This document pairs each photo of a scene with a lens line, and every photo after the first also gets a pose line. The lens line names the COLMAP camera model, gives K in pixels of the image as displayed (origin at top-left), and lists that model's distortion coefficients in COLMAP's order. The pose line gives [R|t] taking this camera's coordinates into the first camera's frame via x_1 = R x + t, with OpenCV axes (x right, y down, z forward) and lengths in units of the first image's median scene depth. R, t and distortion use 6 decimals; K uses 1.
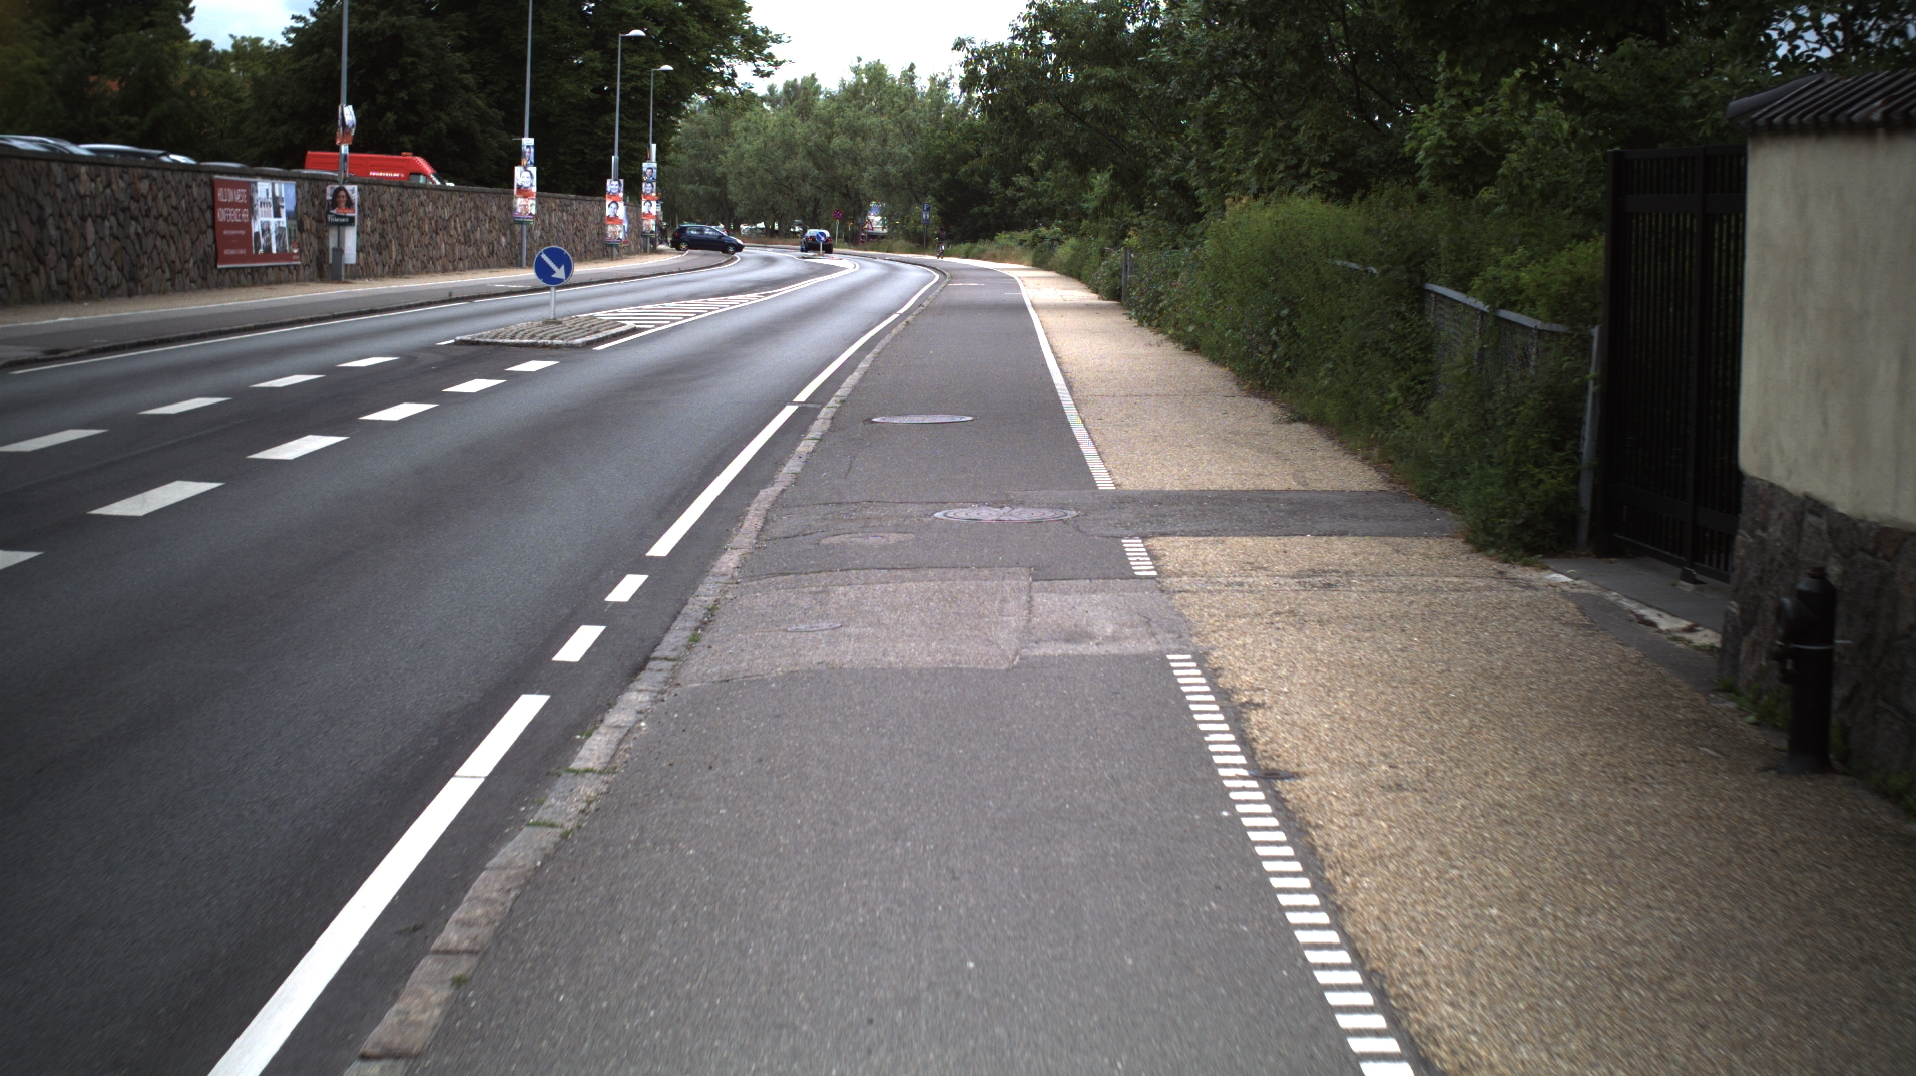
lens RADIAL K [[3450.5, 0, 958.5], [0, 3450.5, 537.5], [0, 0, 1]] dist [-0.232418, 0.000000]
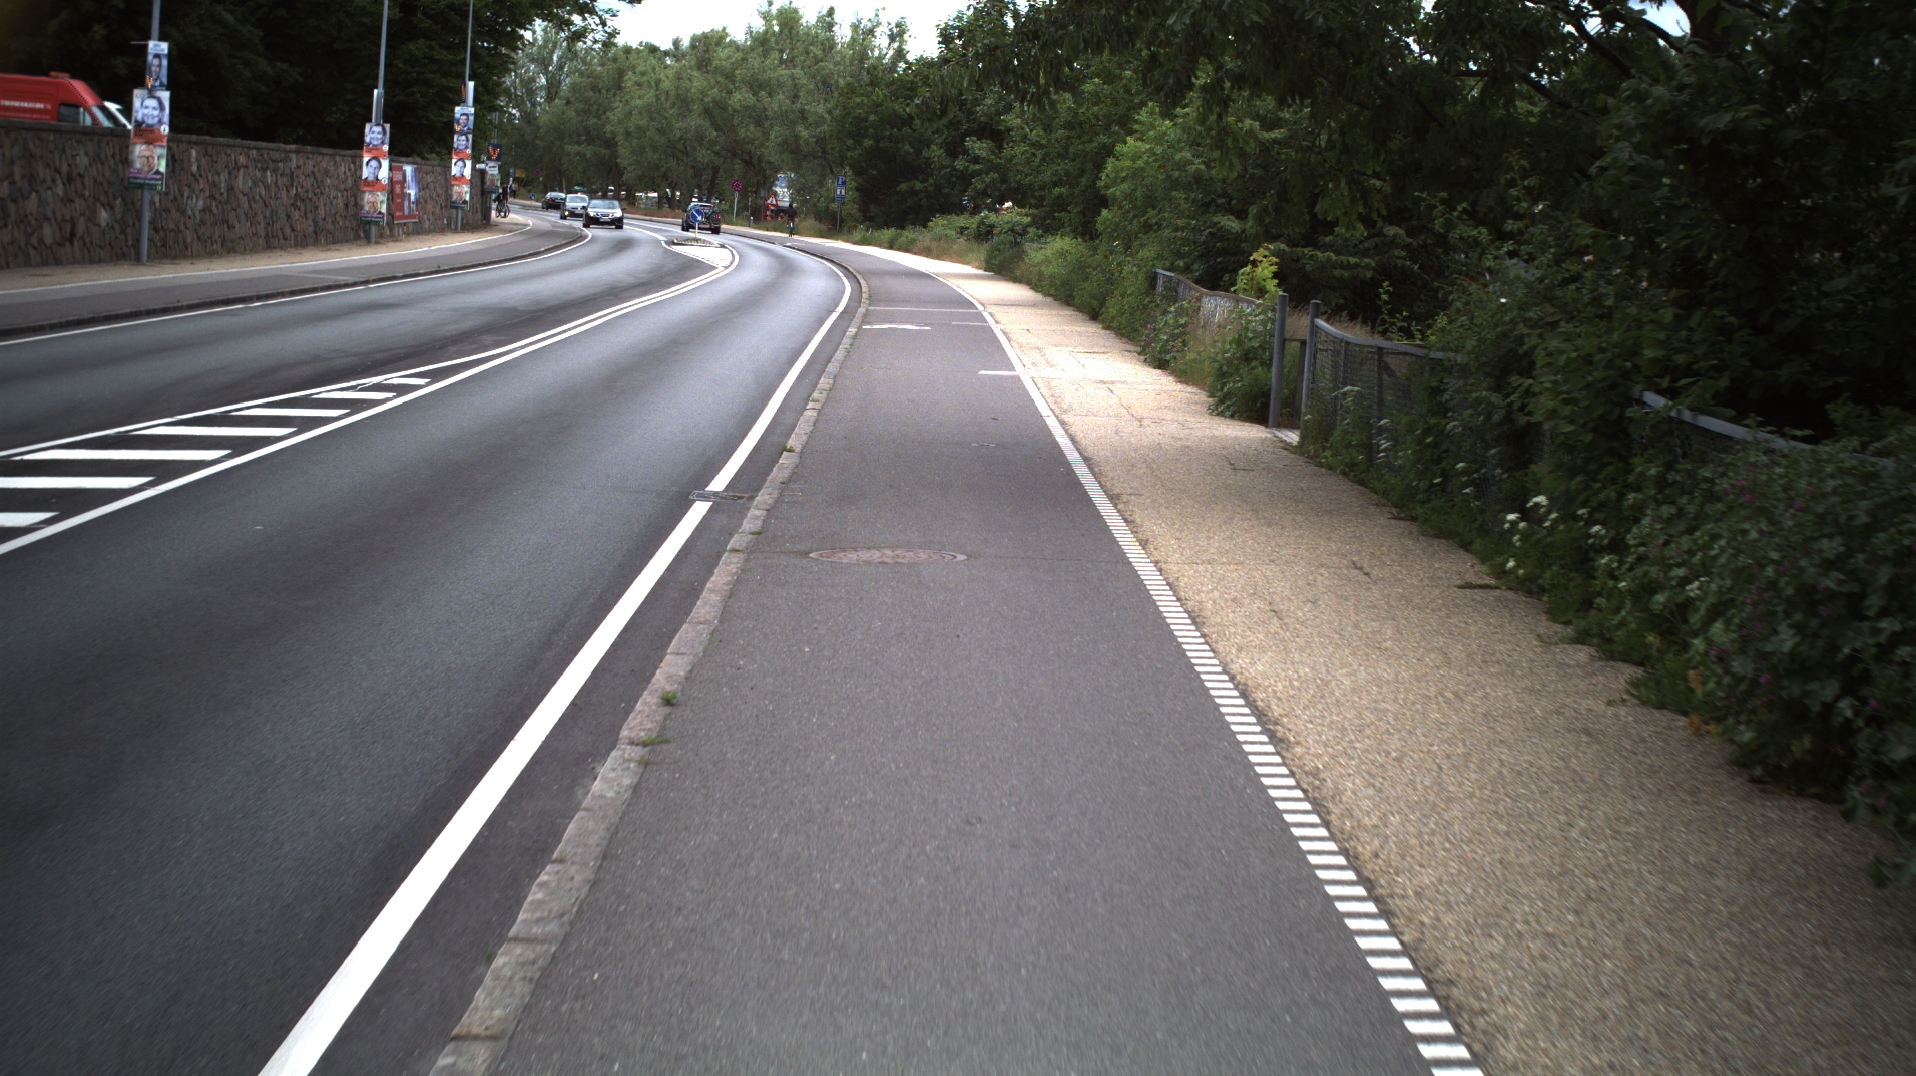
lens RADIAL K [[3450.5, 0, 957.4], [0, 3450.5, 546.0], [0, 0, 1]] dist [-0.232418, 0.000000]
pose [[0.999075, 0.034082, 0.026234, -0.001043], [-0.034335, 0.999367, 0.009279, -0.034937], [-0.025901, -0.010171, 0.999613, 0.358928]]
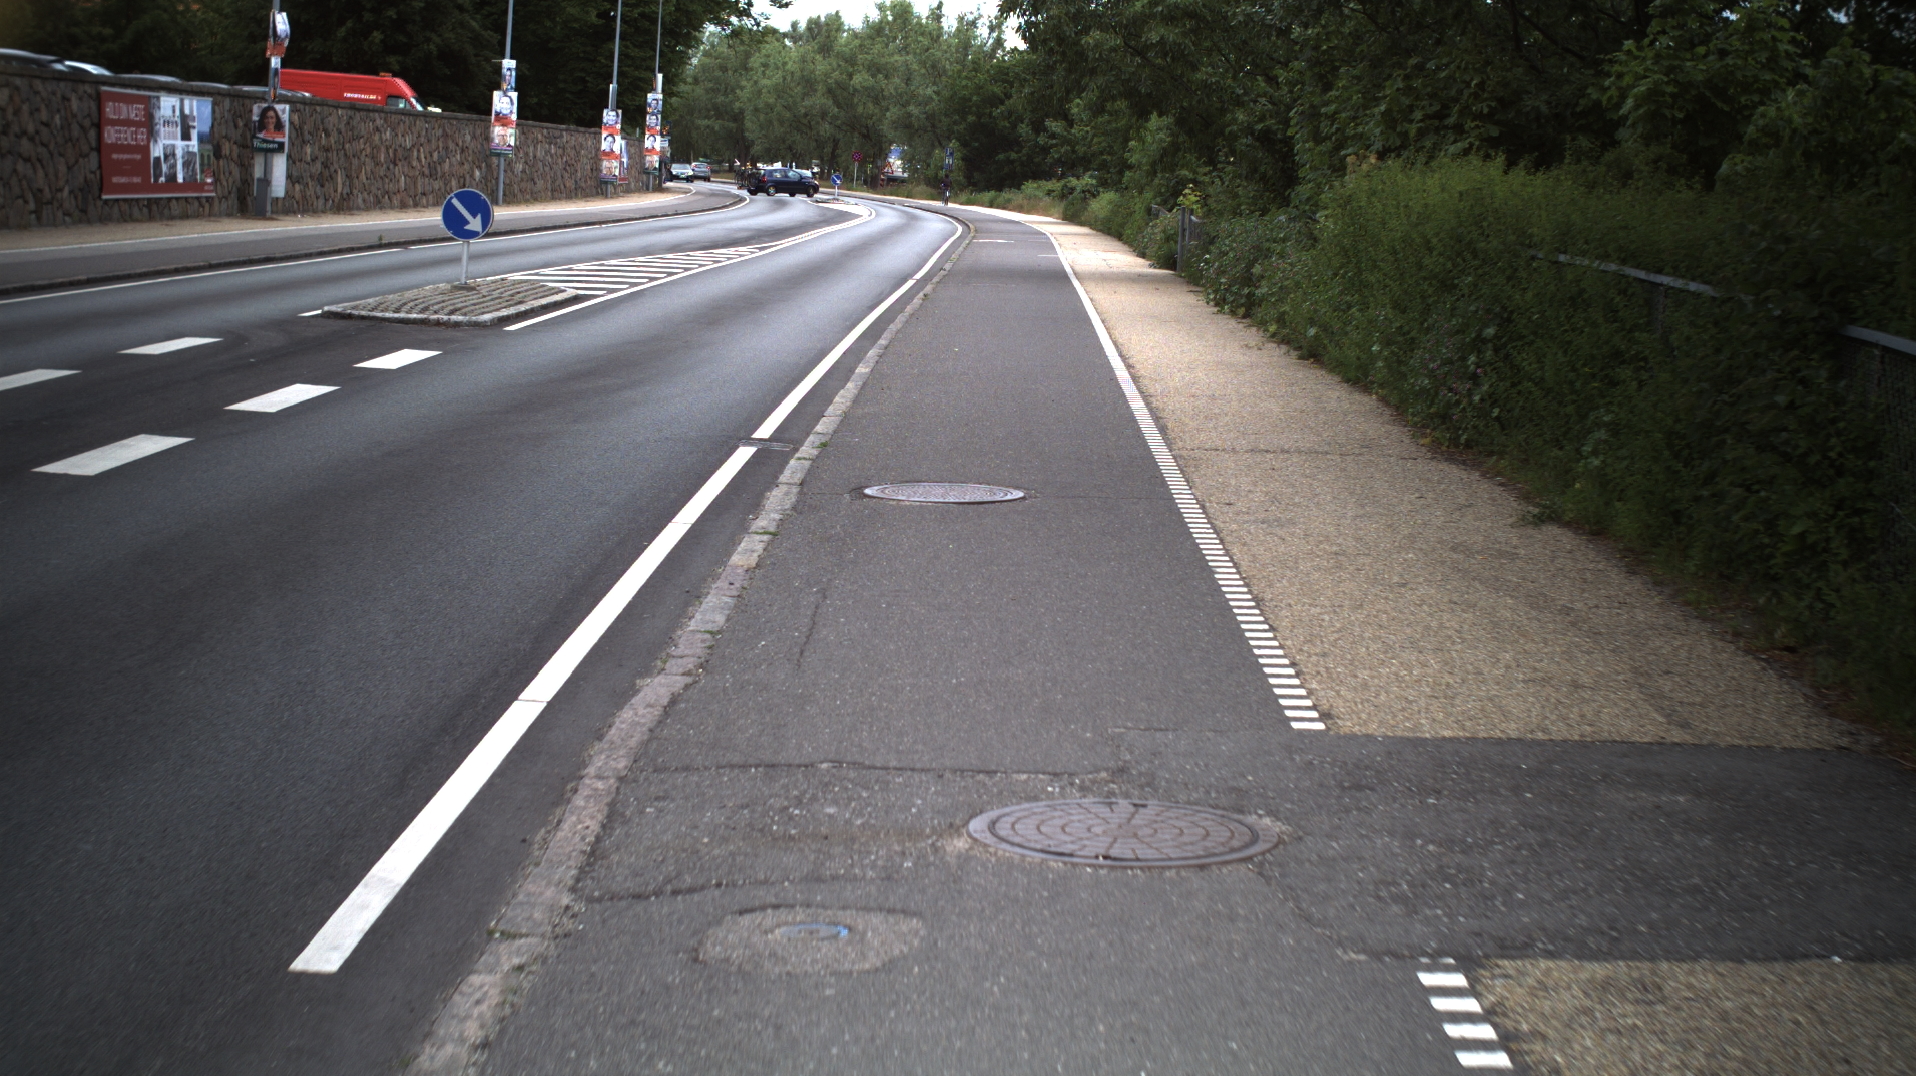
lens RADIAL K [[3450.5, 0, 951.9], [0, 3450.5, 540.2], [0, 0, 1]] dist [-0.232418, 0.000000]
pose [[0.999411, 0.034033, -0.004514, -0.001442], [-0.033953, 0.999281, 0.016845, -0.008804], [0.005084, -0.016682, 0.999848, 0.089910]]
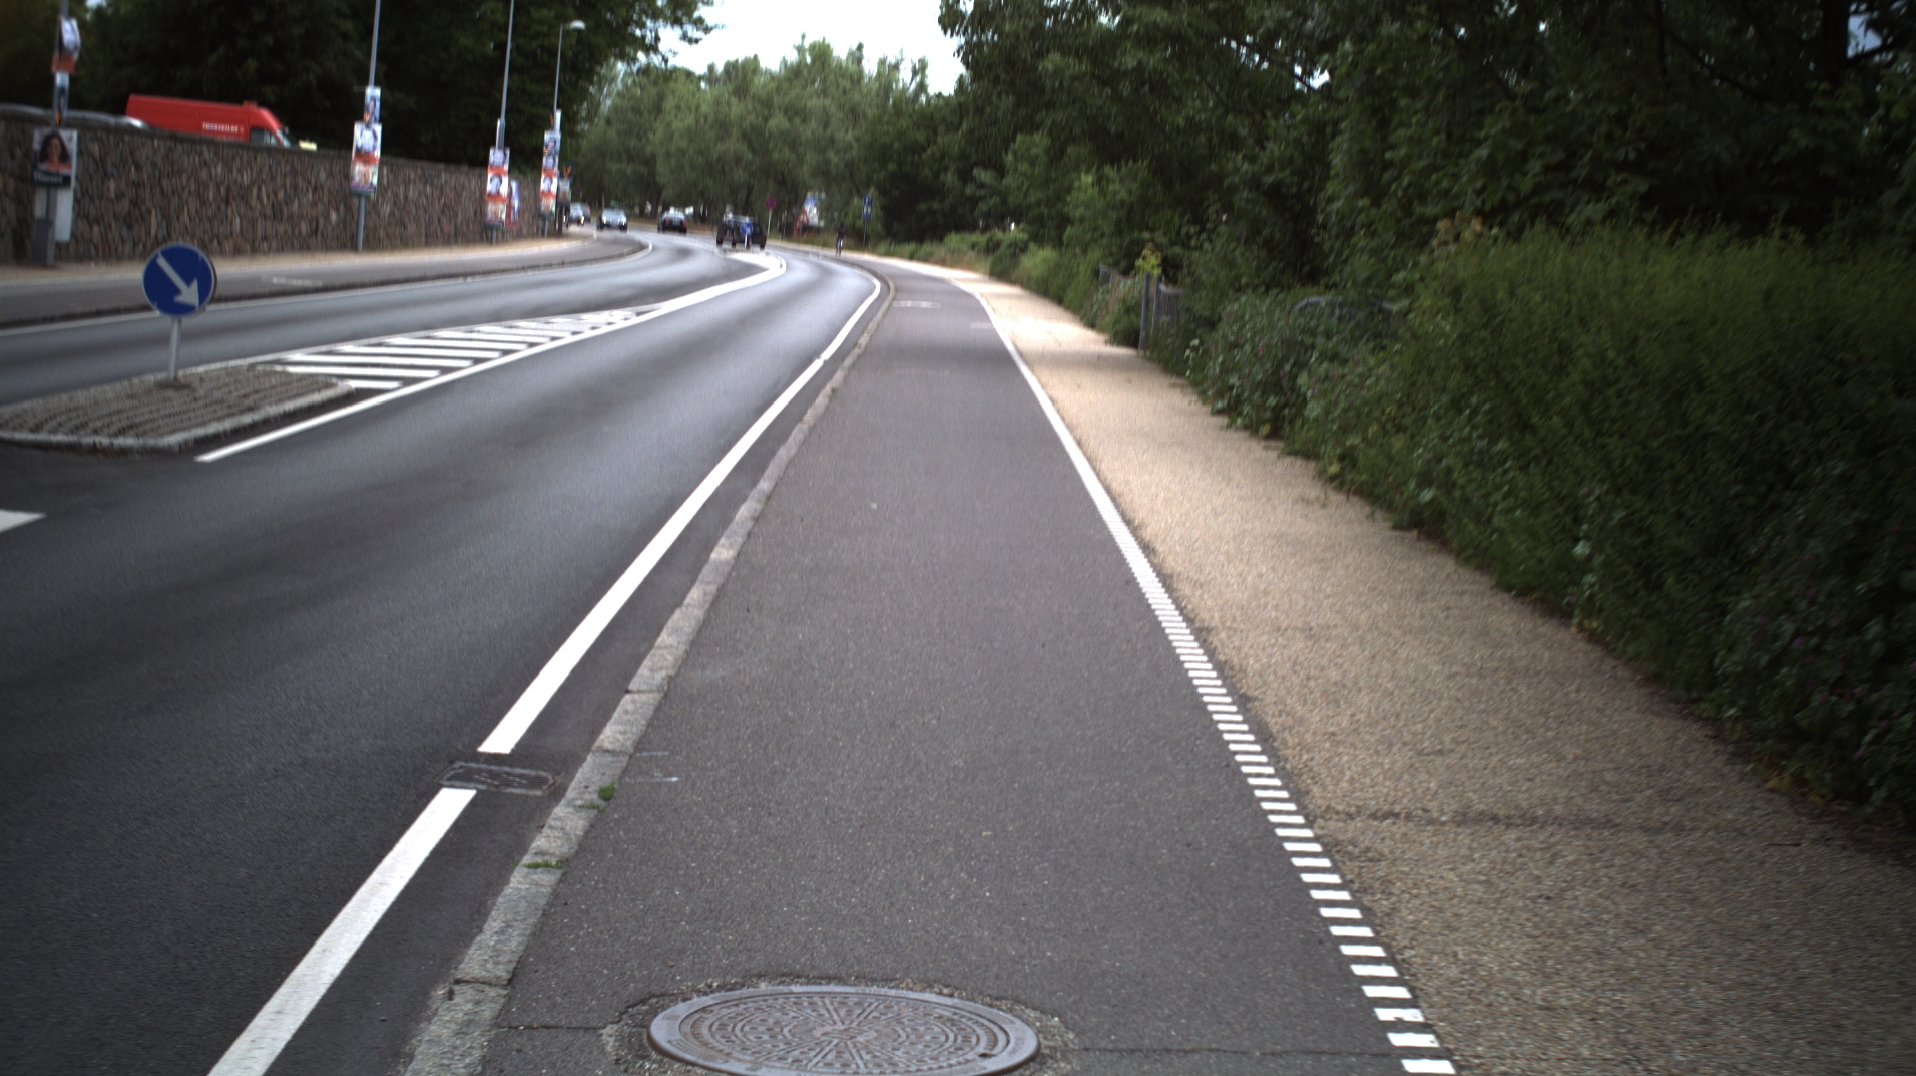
lens RADIAL K [[3450.5, 0, 946.1], [0, 3450.5, 530.2], [0, 0, 1]] dist [-0.232418, 0.000000]
pose [[0.998525, 0.051029, 0.018524, -0.002315], [-0.051014, 0.998697, -0.001281, -0.017539], [-0.018565, 0.000334, 0.999828, 0.179297]]
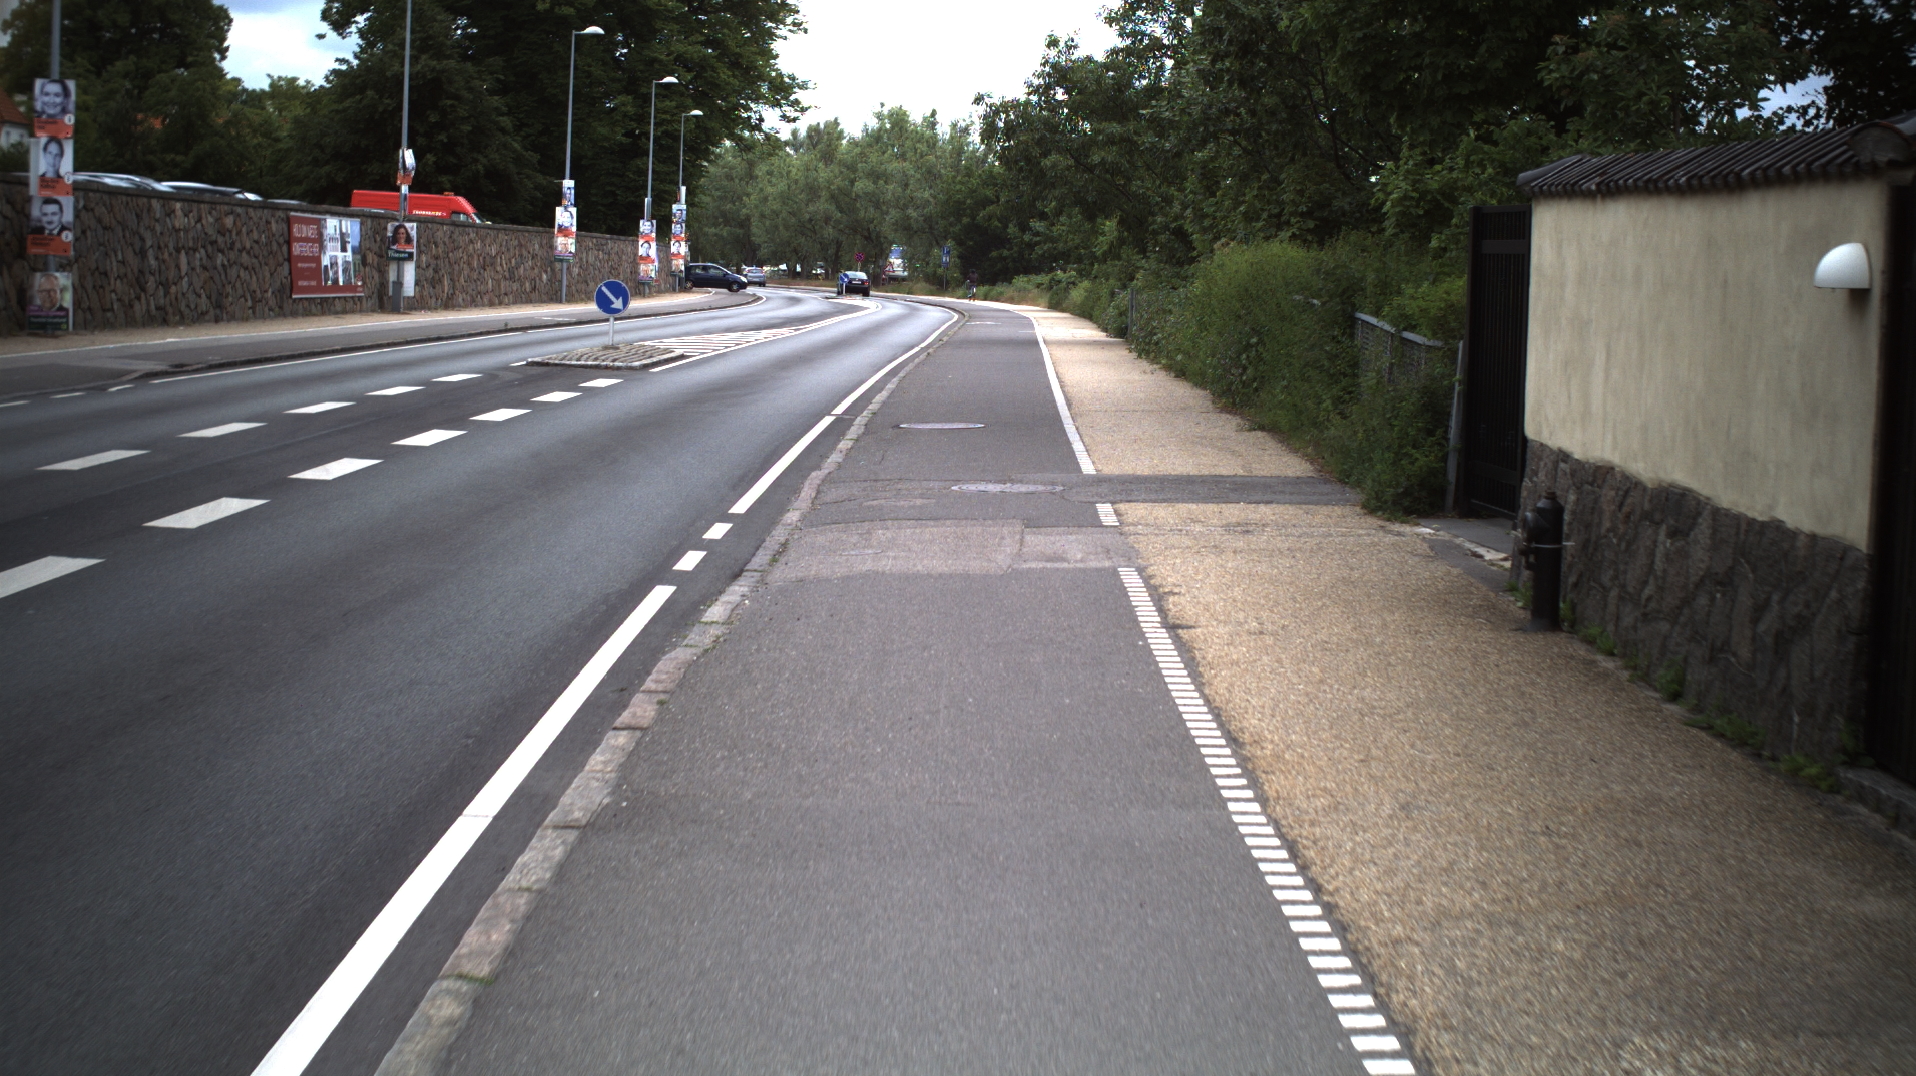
lens RADIAL K [[3450.5, 0, 966.3], [0, 3450.5, 542.1], [0, 0, 1]] dist [-0.232418, 0.000000]
pose [[0.999941, 0.010577, -0.002625, 0.000350], [-0.010606, 0.999878, -0.011485, 0.004660], [0.002503, 0.011512, 0.999931, -0.044931]]
